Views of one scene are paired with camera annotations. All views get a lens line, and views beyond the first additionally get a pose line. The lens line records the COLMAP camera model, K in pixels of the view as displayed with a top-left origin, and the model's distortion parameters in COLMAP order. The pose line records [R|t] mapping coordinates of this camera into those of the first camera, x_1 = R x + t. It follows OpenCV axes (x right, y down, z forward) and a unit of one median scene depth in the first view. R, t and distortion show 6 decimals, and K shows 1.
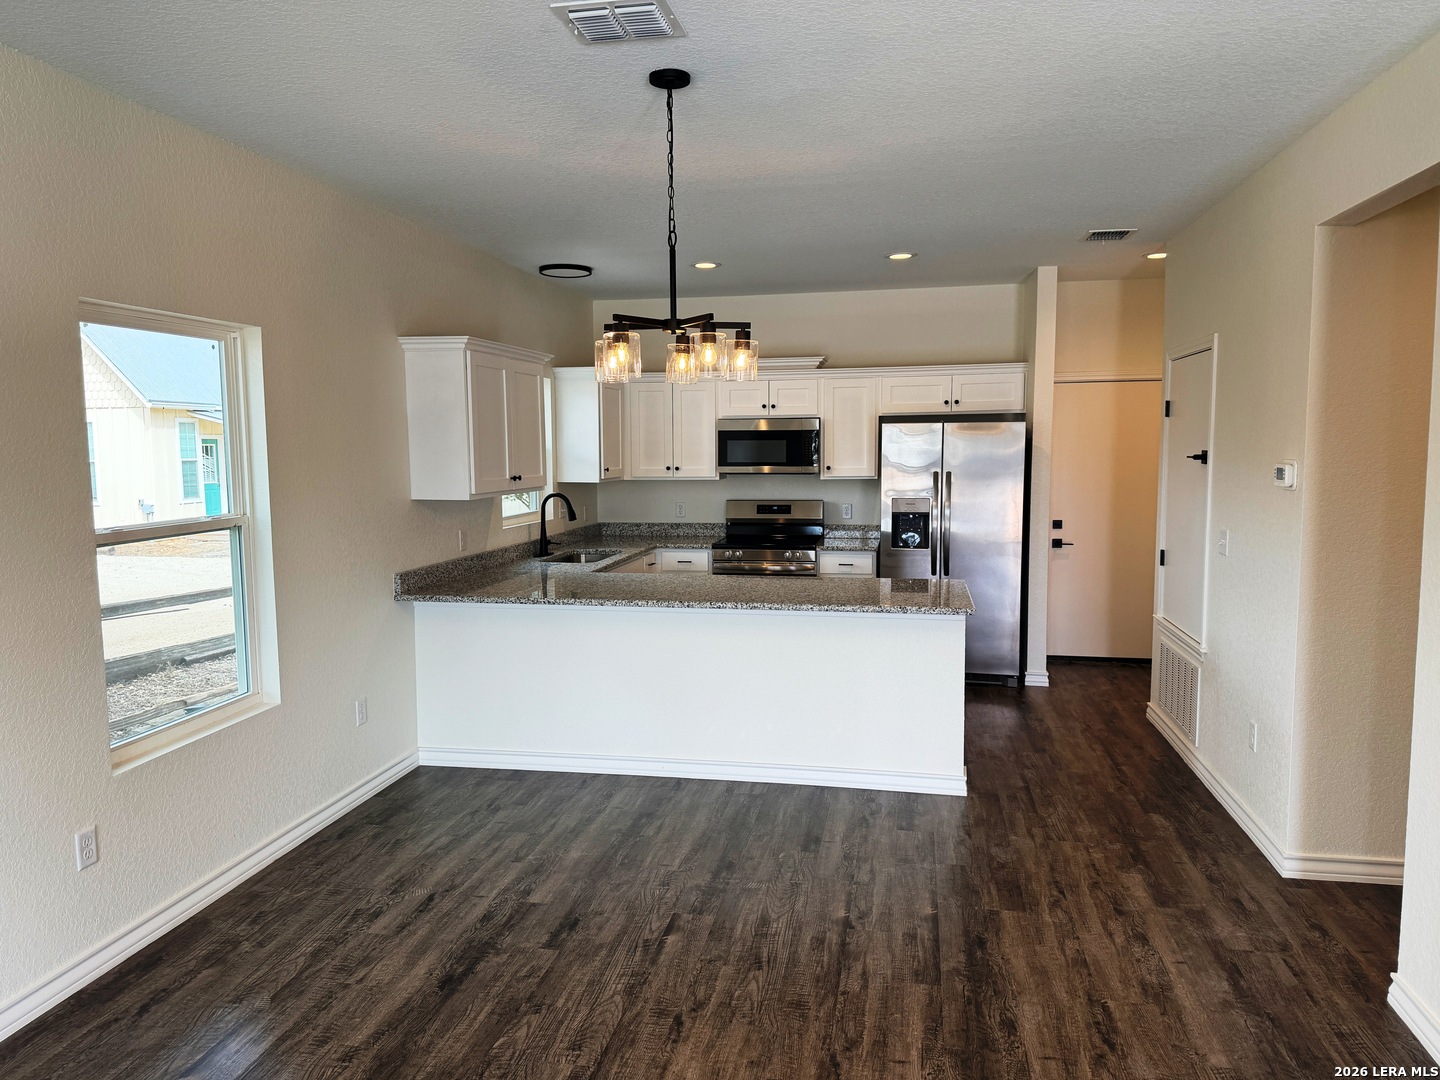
lens RADIAL K [[1003.3, 0, 717.8], [0, 1003.3, 539.9], [0, 0, 1]] dist [0.010492, -0.014453]
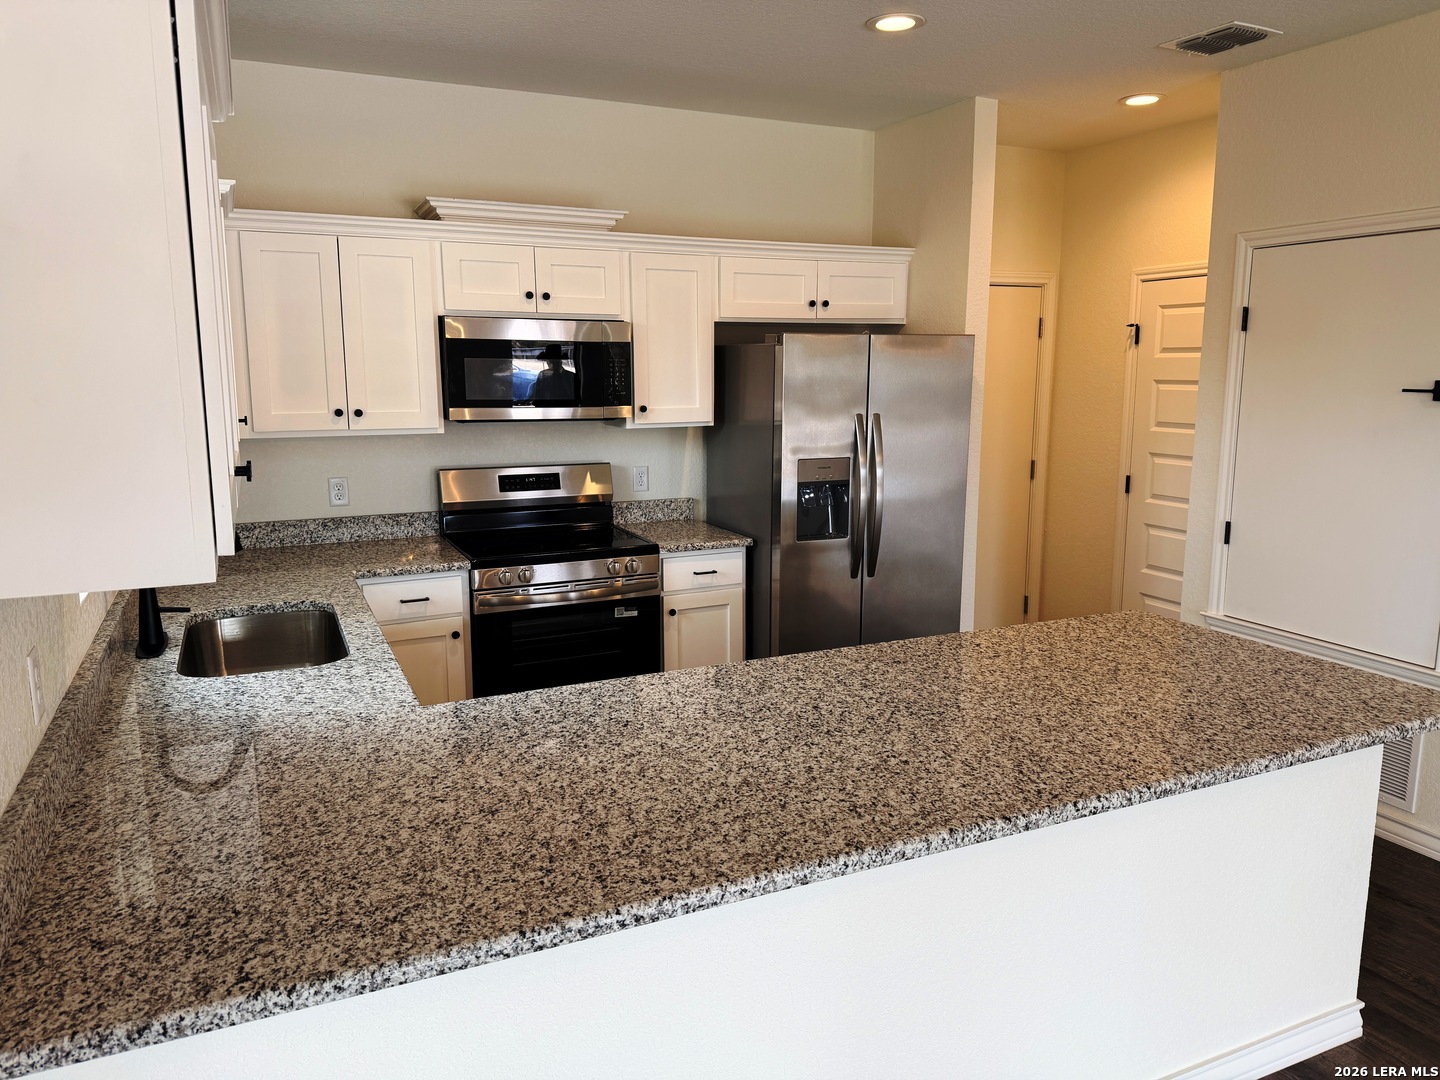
lens RADIAL K [[1003.3, 0, 724.1], [0, 1003.3, 538.5], [0, 0, 1]] dist [0.010492, -0.014453]
pose [[0.804801, -0.089765, 0.586718, -0.204668], [0.047801, 0.995089, 0.086676, -0.045867], [-0.591617, -0.041711, 0.805139, 0.510685]]
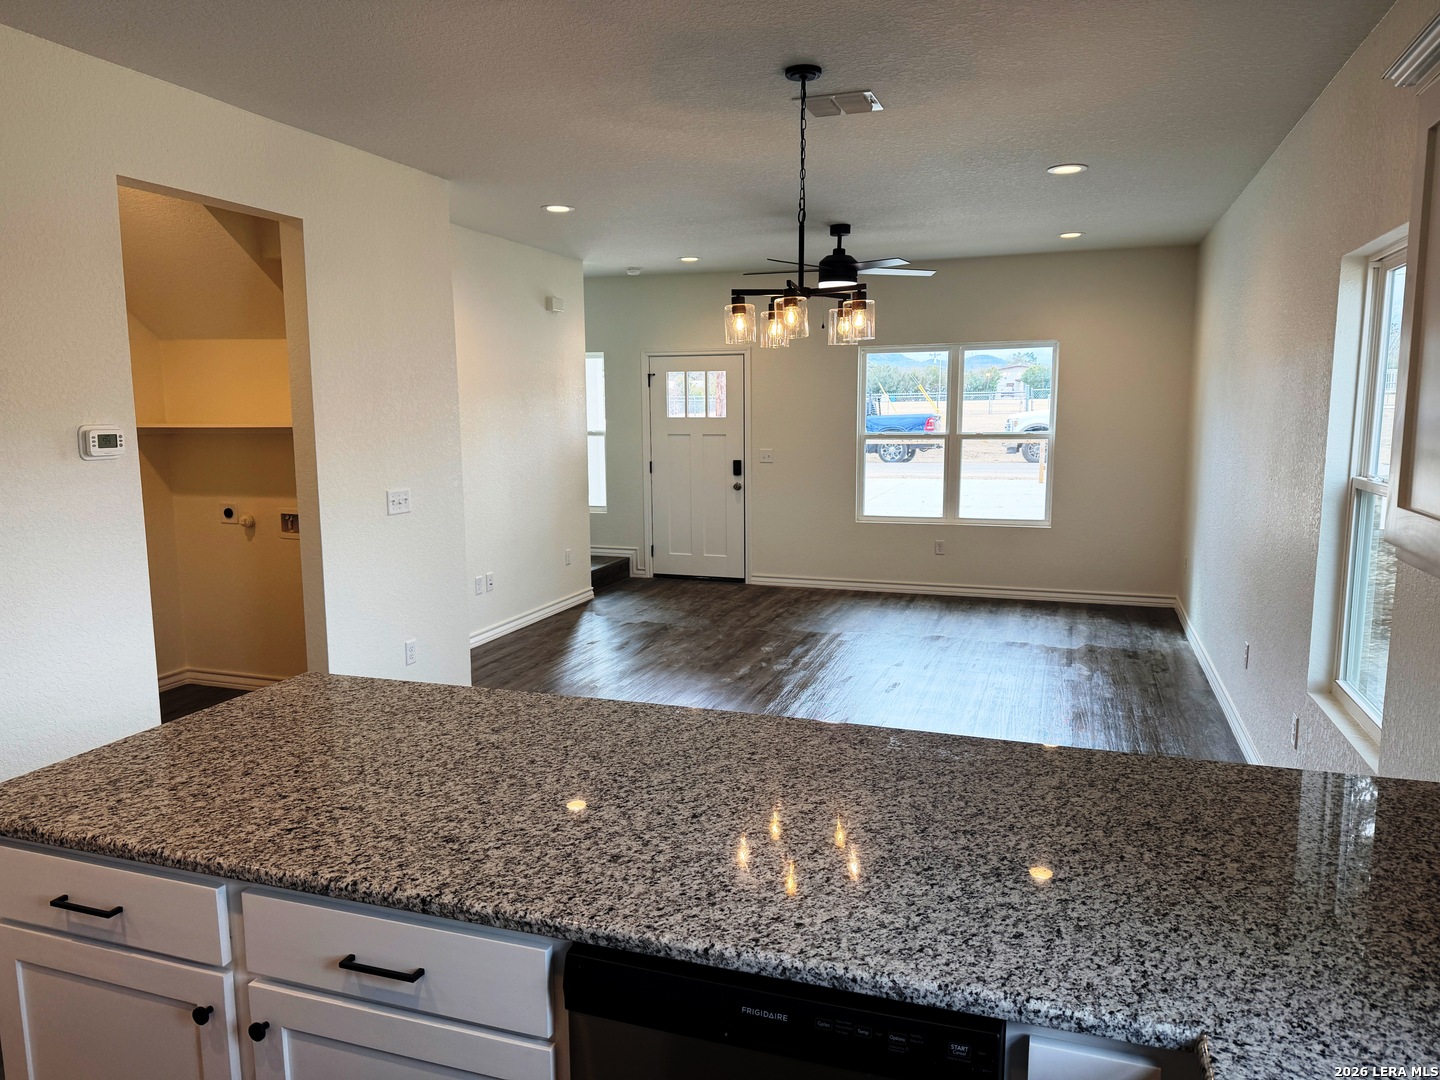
lens RADIAL K [[1003.3, 0, 720.2], [0, 1003.3, 536.4], [0, 0, 1]] dist [0.010492, -0.014453]
pose [[-0.989604, -0.007920, 0.143599, -0.048659], [0.026922, 0.970630, 0.239067, -0.093643], [-0.141275, 0.240448, -0.960326, 0.959242]]
